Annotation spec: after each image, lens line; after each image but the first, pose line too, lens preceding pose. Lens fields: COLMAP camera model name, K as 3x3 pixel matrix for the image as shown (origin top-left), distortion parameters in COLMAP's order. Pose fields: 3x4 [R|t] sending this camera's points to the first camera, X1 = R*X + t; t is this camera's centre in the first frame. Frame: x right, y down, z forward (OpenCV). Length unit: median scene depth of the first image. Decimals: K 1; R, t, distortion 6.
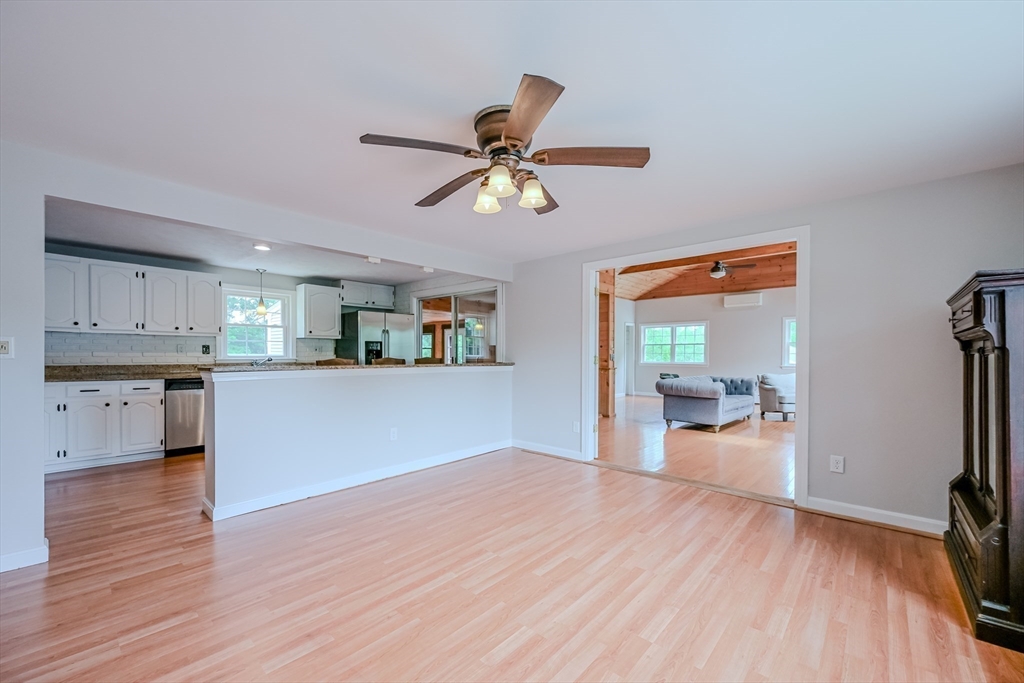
lens RADIAL K [[404.2, 0, 466.8], [0, 404.2, 355.7], [0, 0, 1]] dist [-0.002147, 0.000398]
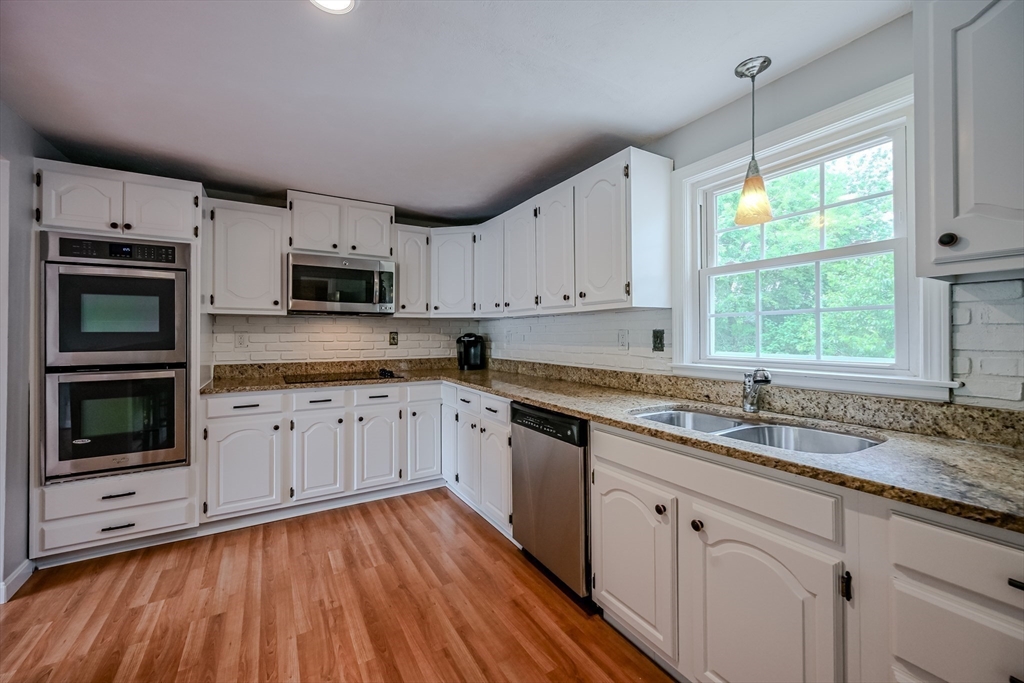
lens RADIAL K [[404.2, 0, 508.0], [0, 404.2, 335.4], [0, 0, 1]] dist [-0.002147, 0.000398]
pose [[-0.197047, -0.008972, -0.980353, -0.209595], [-0.008765, 0.999934, -0.007390, -0.016703], [0.980355, 0.007137, -0.197113, 0.960863]]
